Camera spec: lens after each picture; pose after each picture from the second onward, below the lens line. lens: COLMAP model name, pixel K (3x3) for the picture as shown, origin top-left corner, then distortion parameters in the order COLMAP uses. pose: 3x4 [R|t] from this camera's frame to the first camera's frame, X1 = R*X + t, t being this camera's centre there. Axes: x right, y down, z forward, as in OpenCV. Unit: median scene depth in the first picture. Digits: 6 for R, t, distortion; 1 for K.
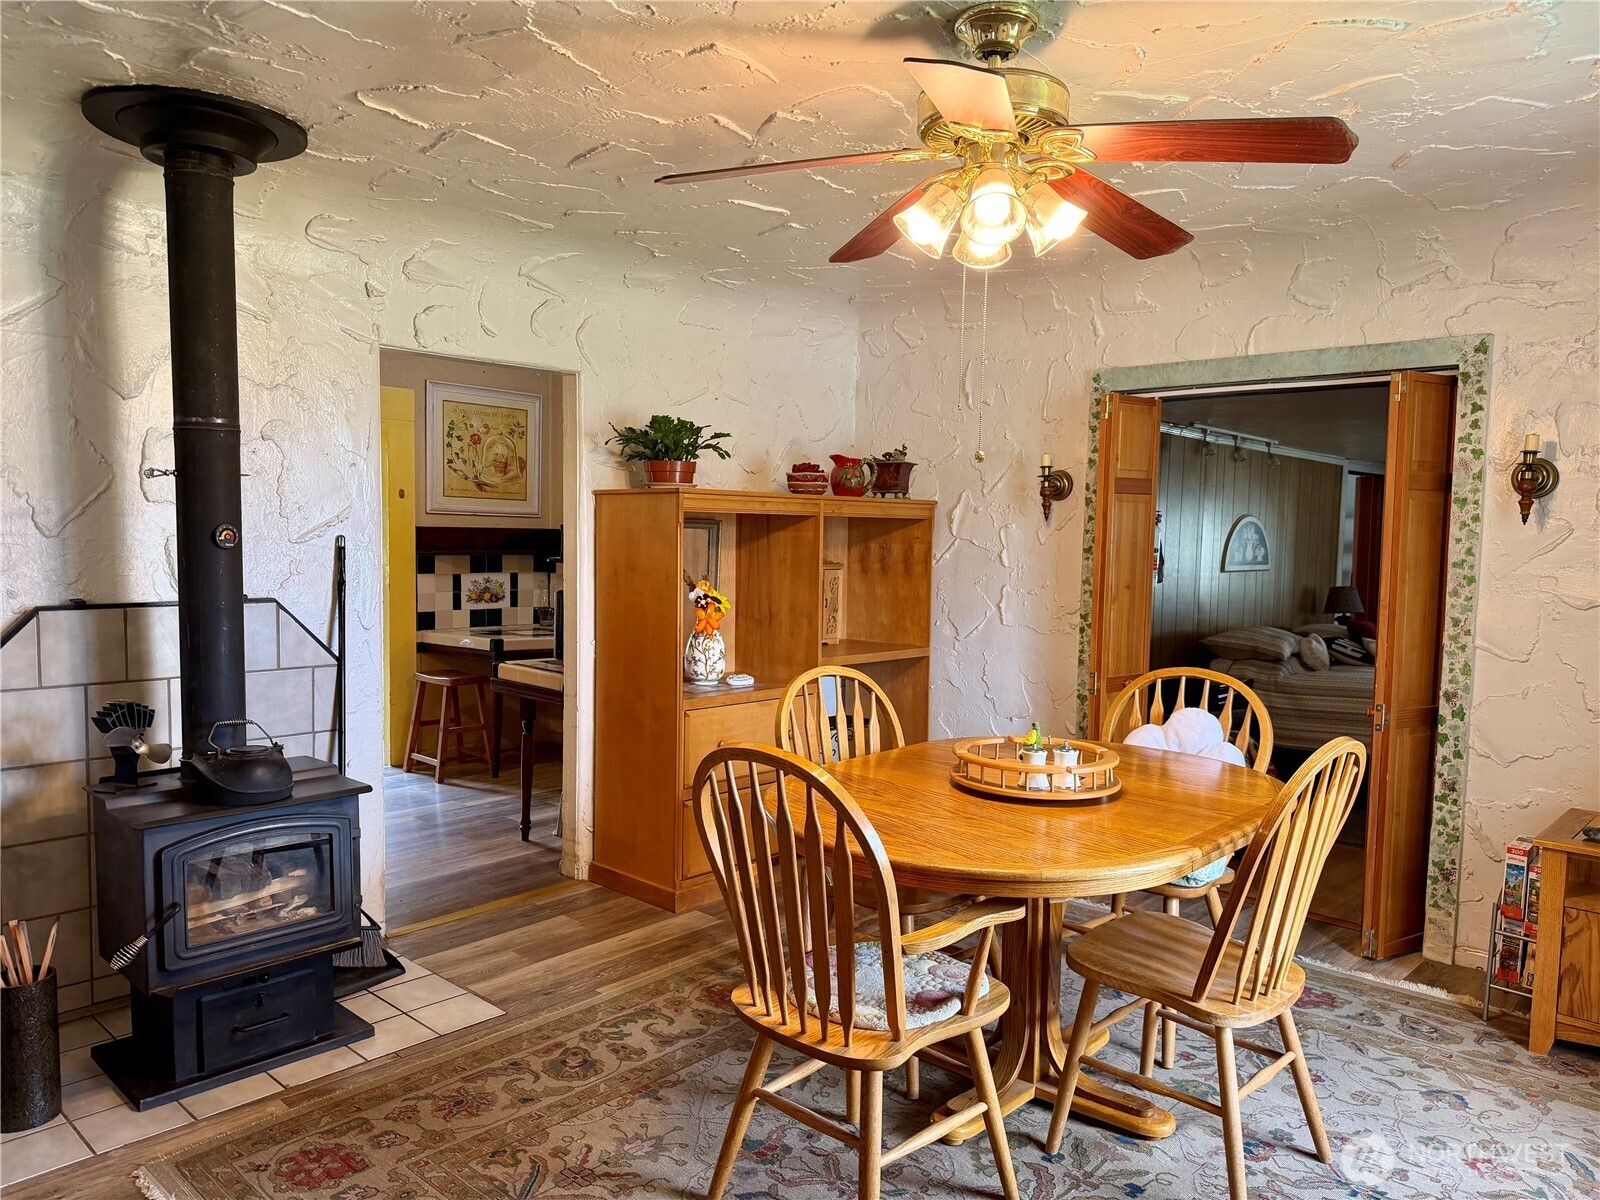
lens RADIAL K [[1129.3, 0, 814.1], [0, 1129.3, 598.6], [0, 0, 1]] dist [0.051826, -0.097334]
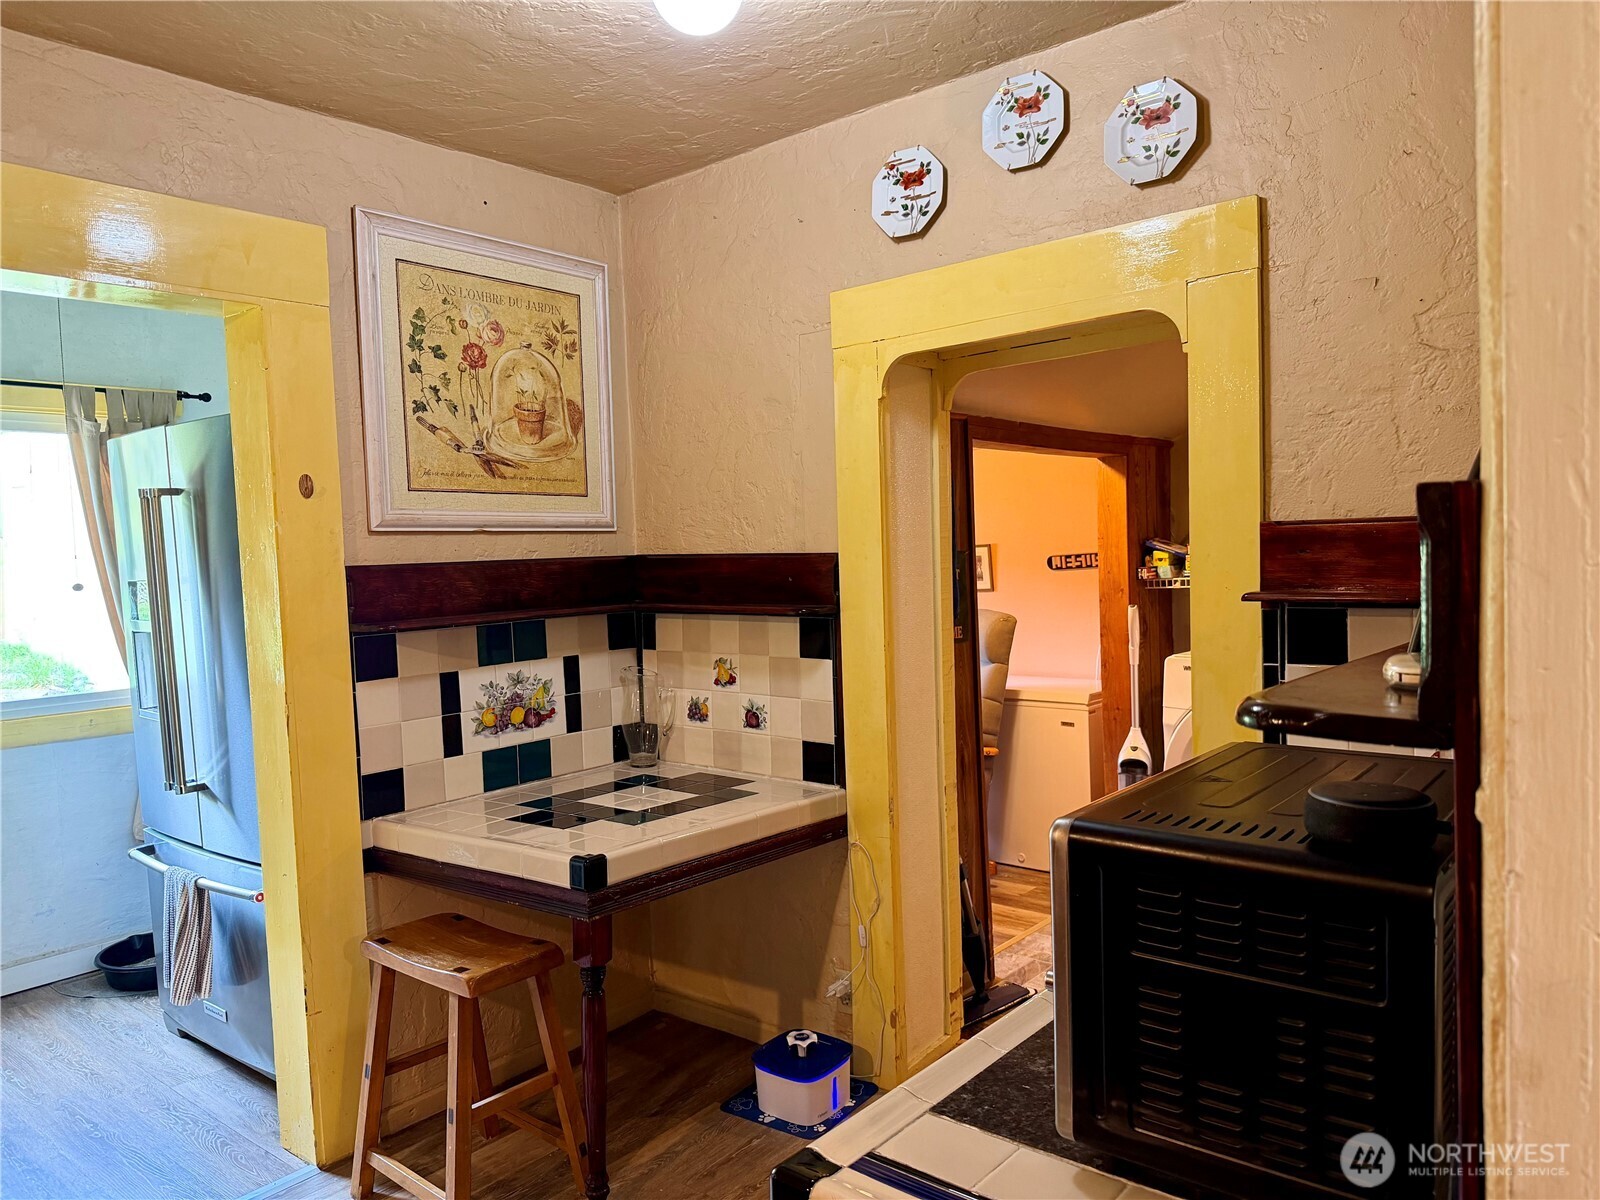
lens RADIAL K [[1121.9, 0, 795.1], [0, 1121.9, 605.3], [0, 0, 1]] dist [0.062527, -0.083023]
pose [[0.997046, -0.055851, 0.052733, -0.203633], [0.056490, 0.998346, -0.010704, -0.034132], [-0.052048, 0.013652, 0.998551, 0.562658]]
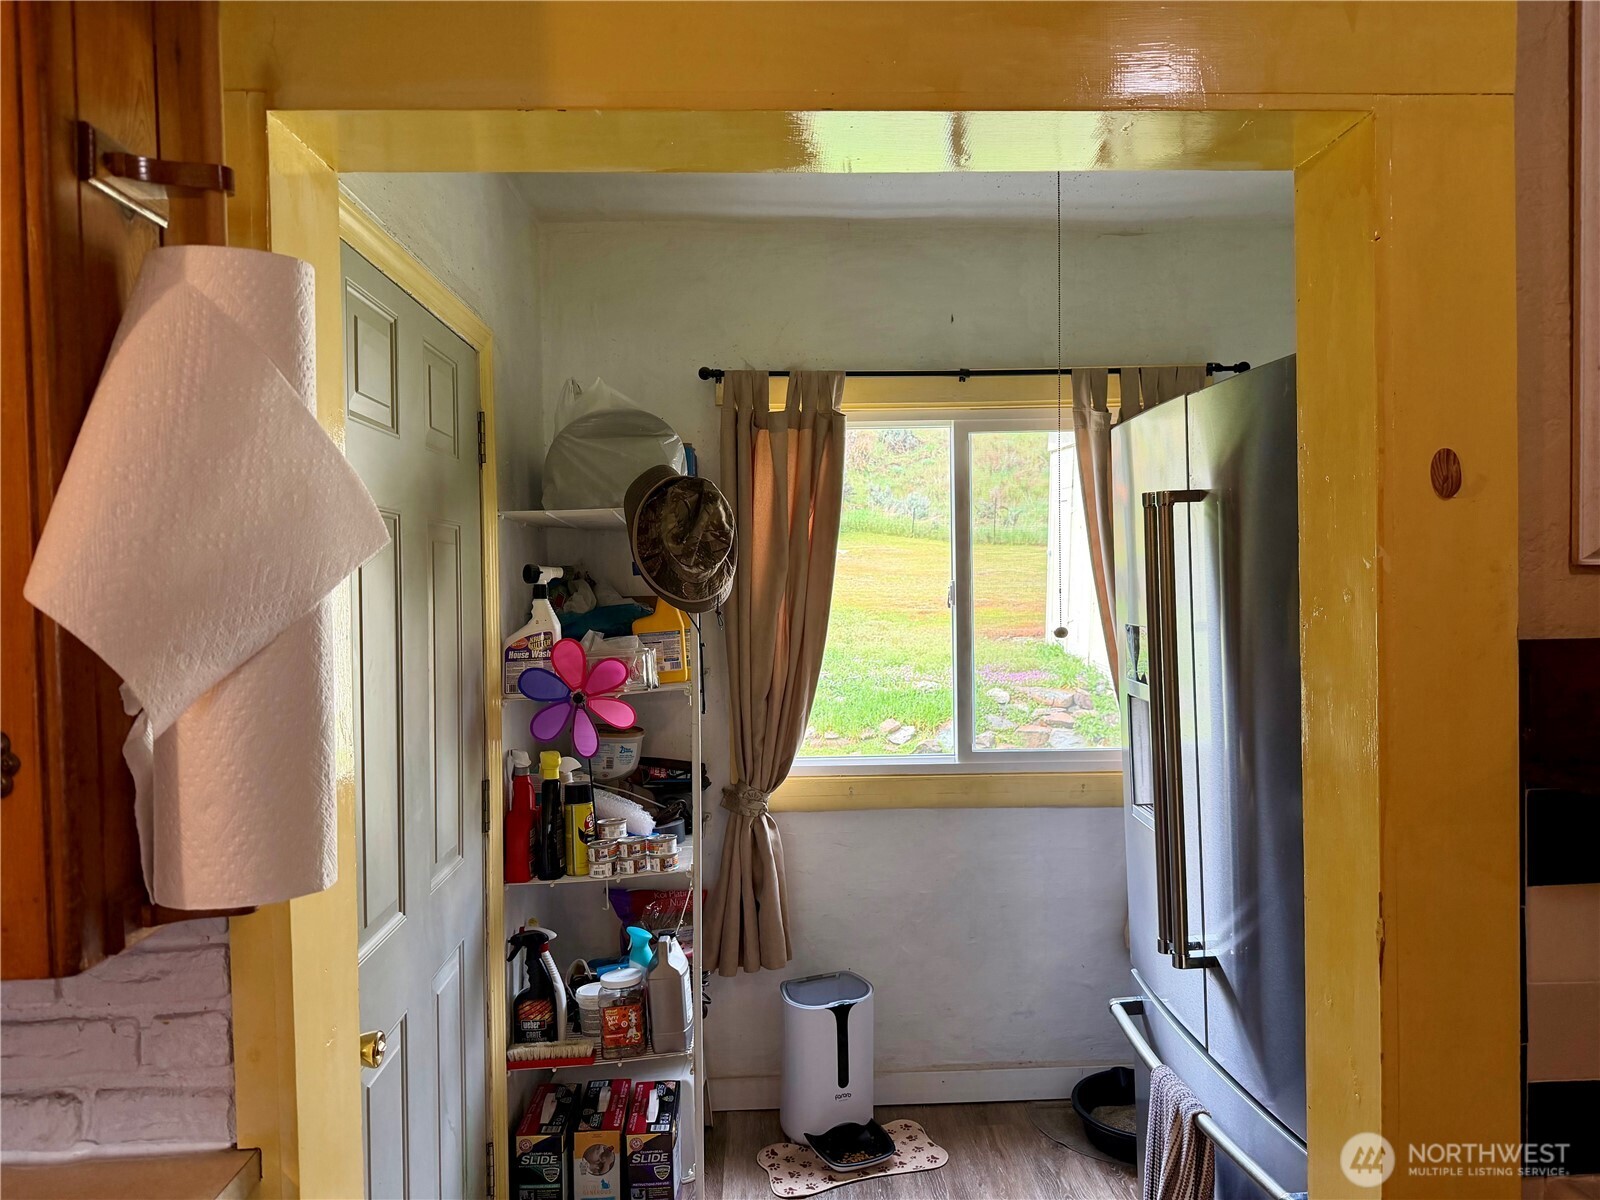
lens RADIAL K [[1121.9, 0, 795.1], [0, 1121.9, 605.3], [0, 0, 1]] dist [0.062527, -0.083023]
pose [[0.707106, -0.012344, -0.707000, -0.291422], [-0.016983, 0.999263, -0.034432, -0.058323], [0.706904, 0.036354, 0.706375, 0.749956]]
